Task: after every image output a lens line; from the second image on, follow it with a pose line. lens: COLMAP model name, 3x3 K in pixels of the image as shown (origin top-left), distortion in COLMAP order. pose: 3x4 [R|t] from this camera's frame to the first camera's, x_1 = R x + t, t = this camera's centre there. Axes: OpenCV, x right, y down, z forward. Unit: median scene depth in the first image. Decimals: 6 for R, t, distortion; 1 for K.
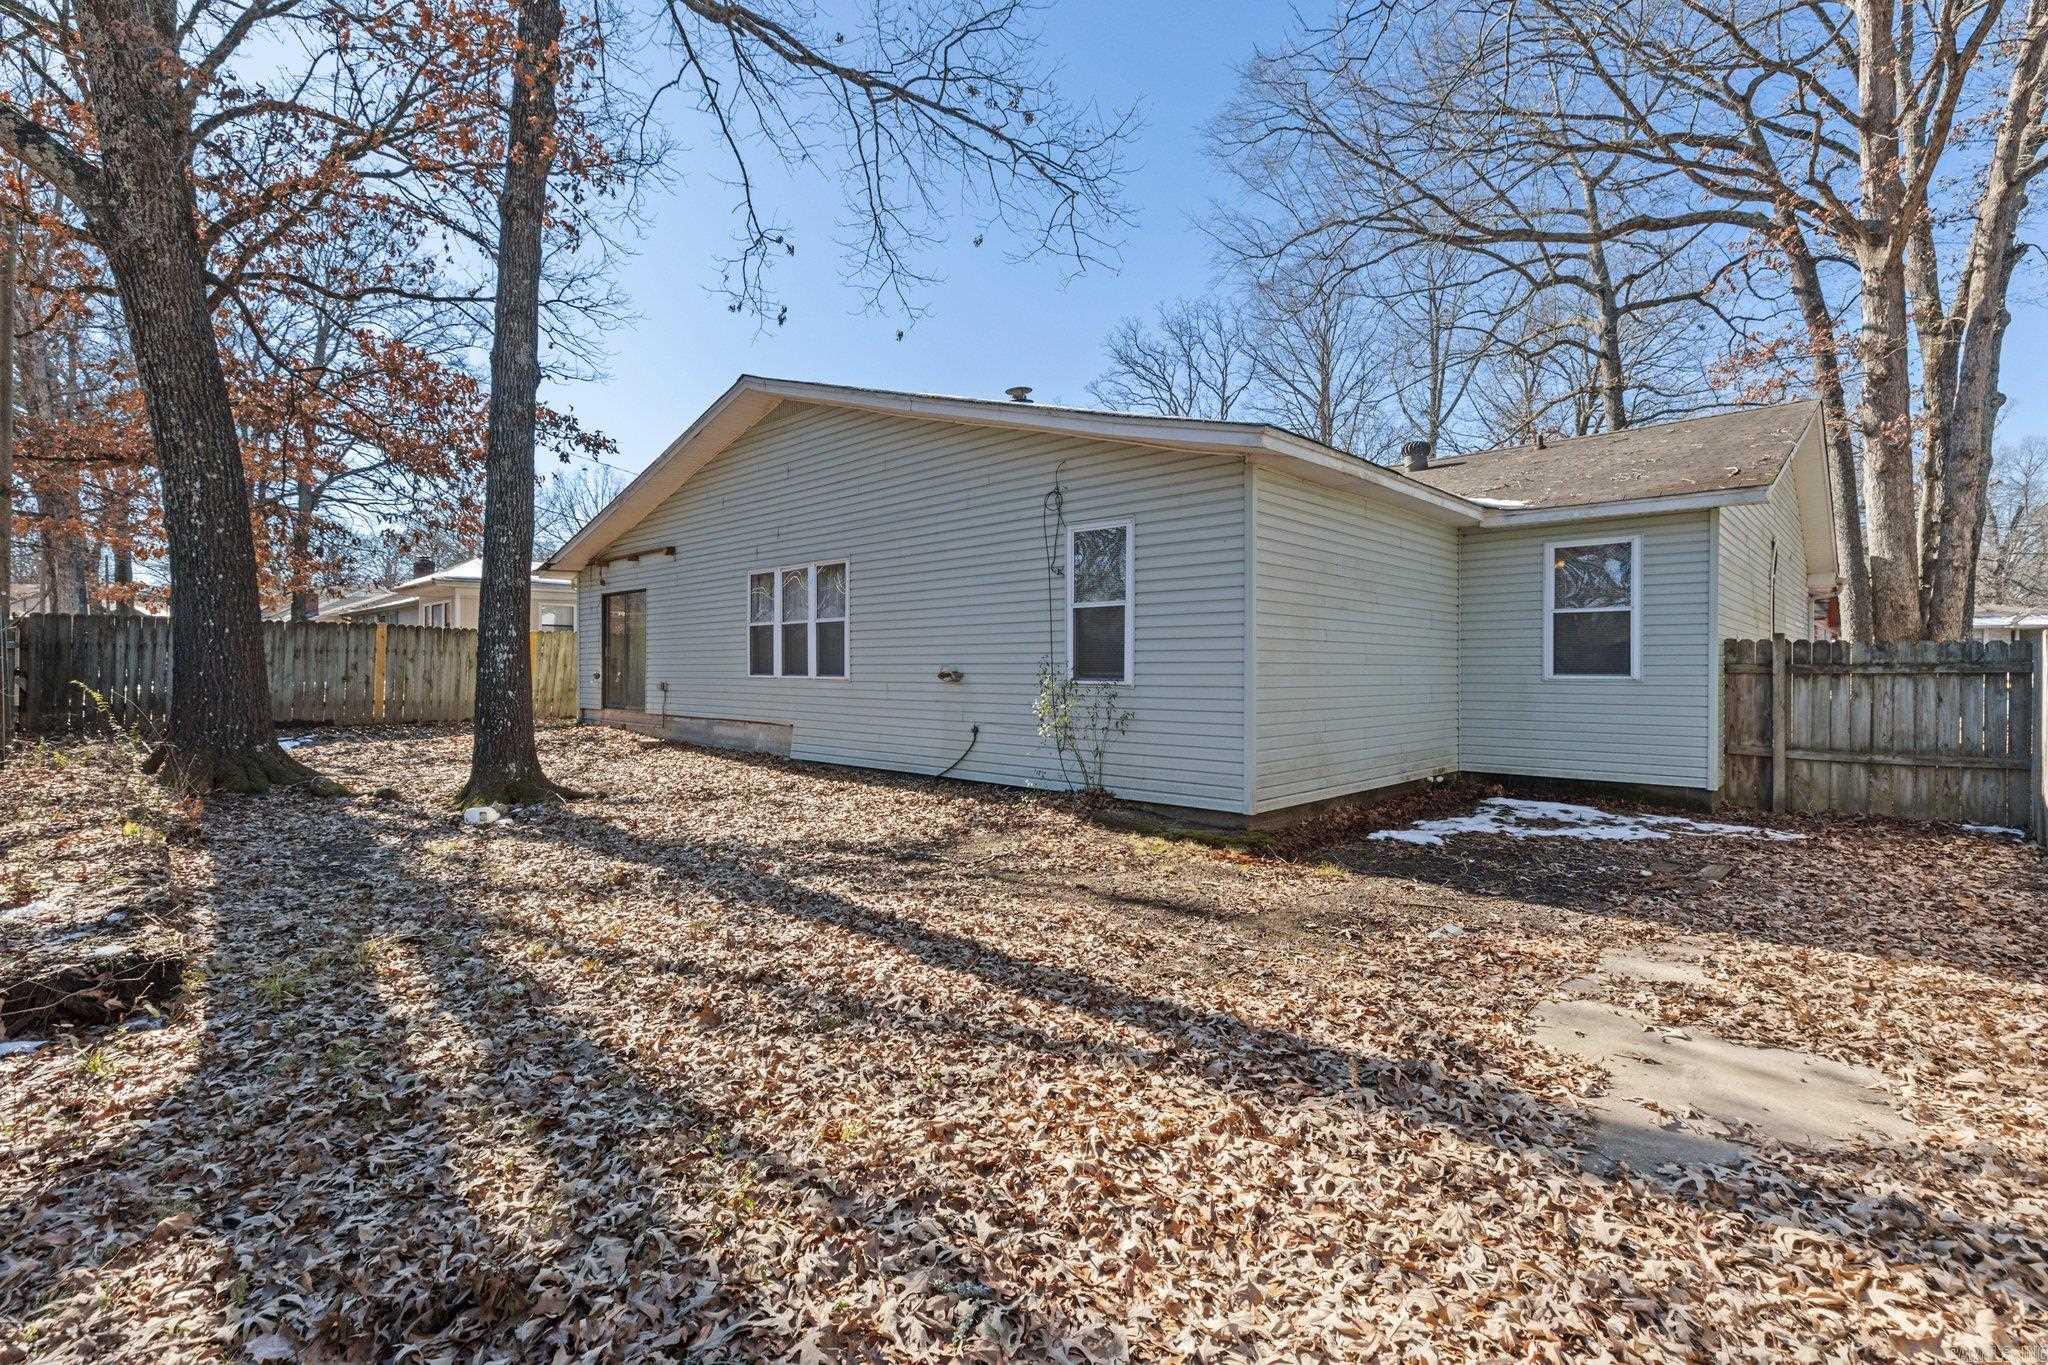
lens RADIAL K [[922.7, 0, 1024.1], [0, 922.7, 674.7], [0, 0, 1]] dist [0.003503, -0.000216]
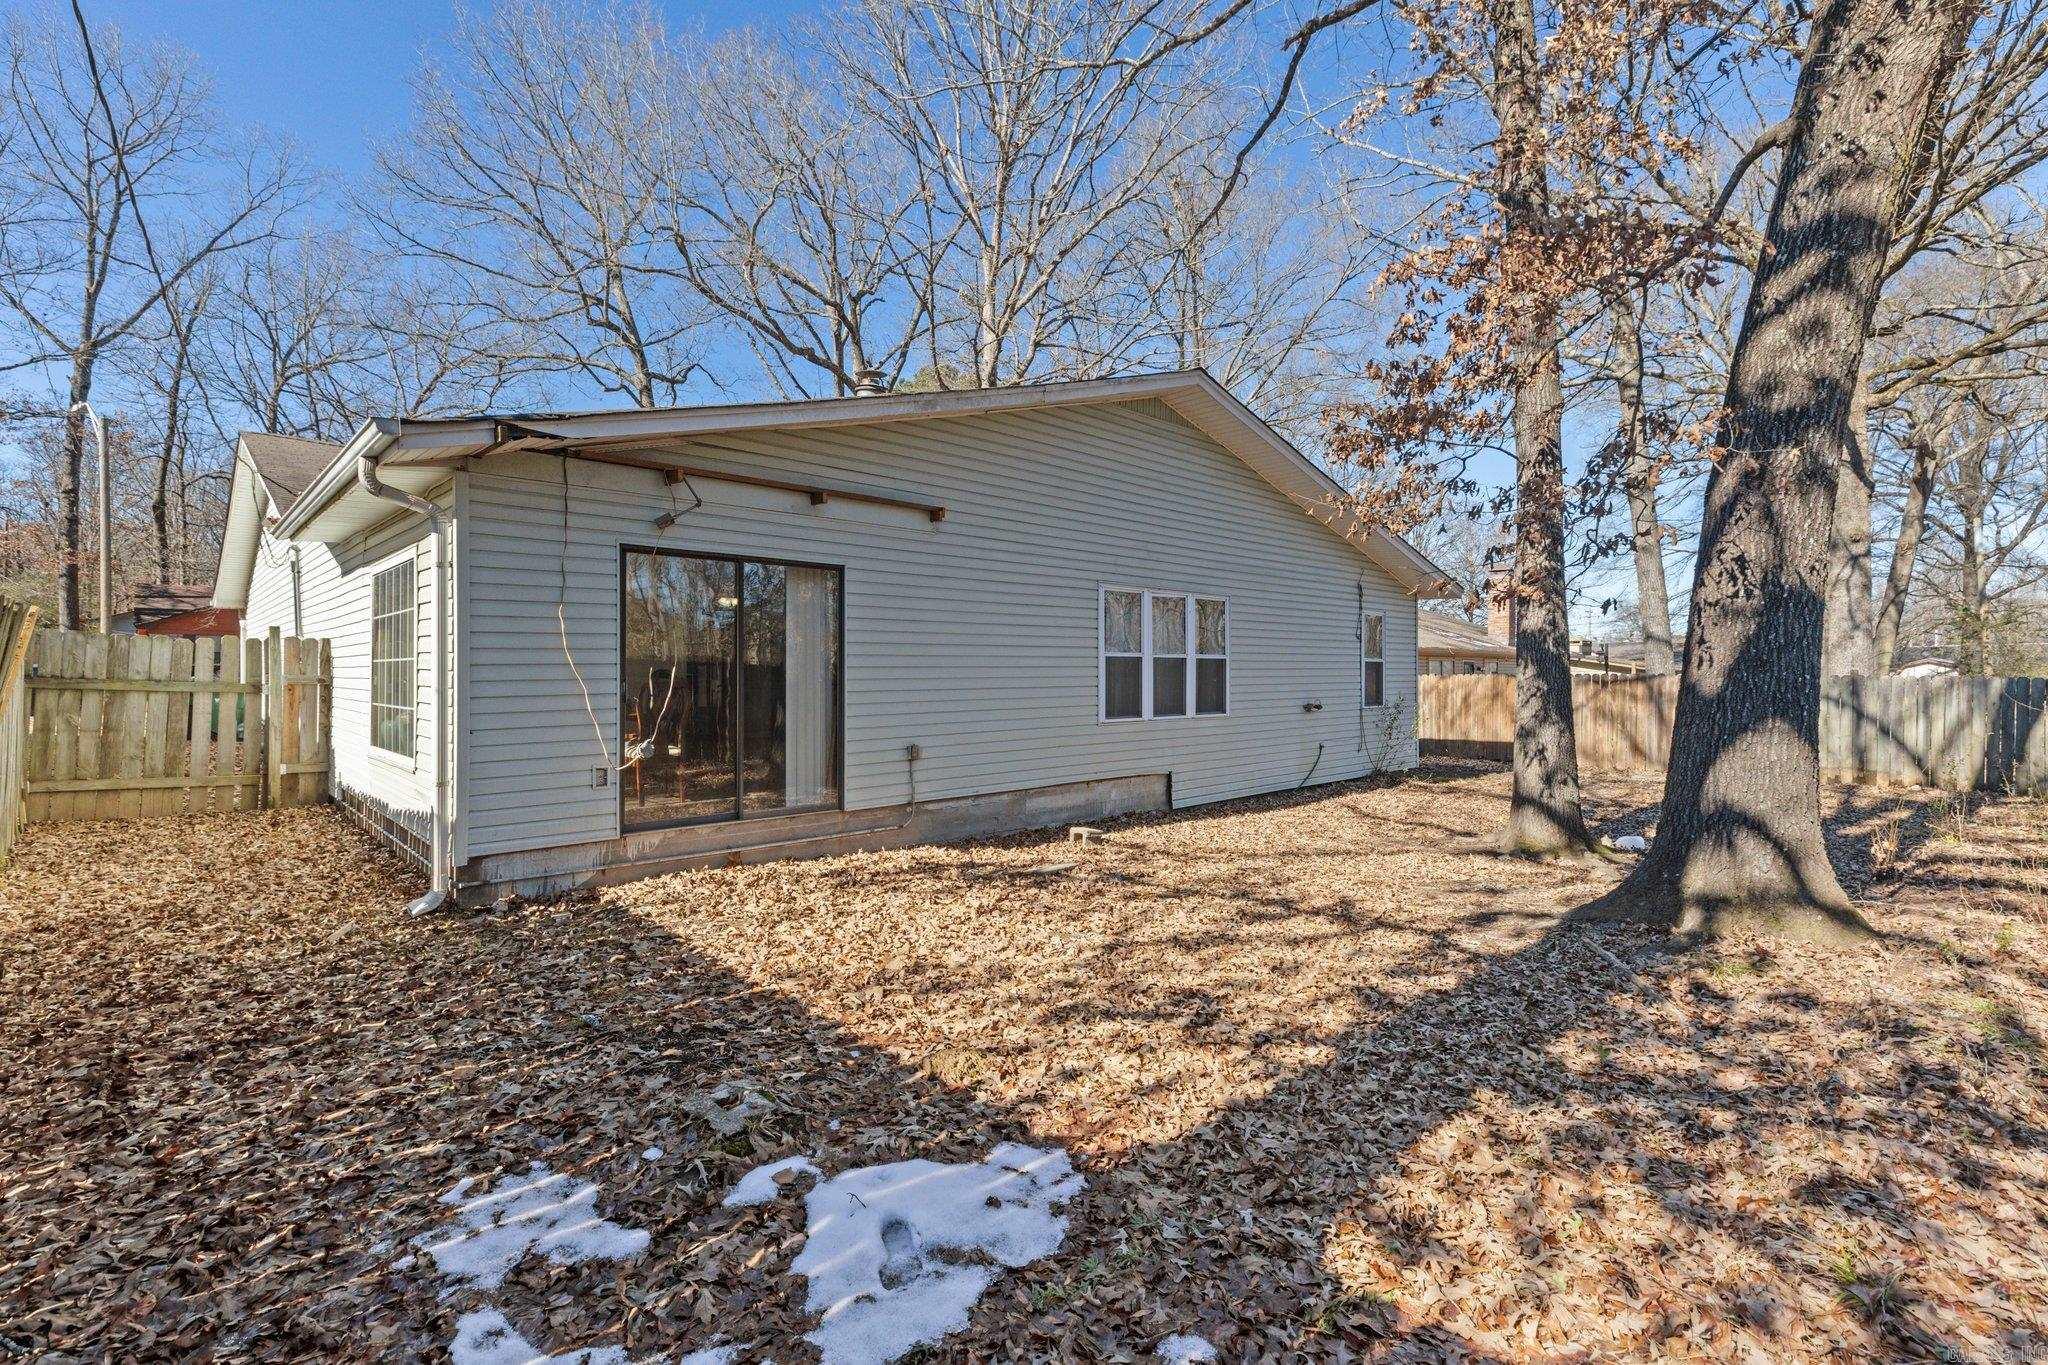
lens RADIAL K [[922.7, 0, 1023.2], [0, 922.7, 678.8], [0, 0, 1]] dist [0.003503, -0.000216]
pose [[0.044232, -0.003874, 0.999014, -1.189282], [0.007338, 0.999967, 0.003552, -0.040594], [-0.998994, 0.007174, 0.044259, 1.139470]]
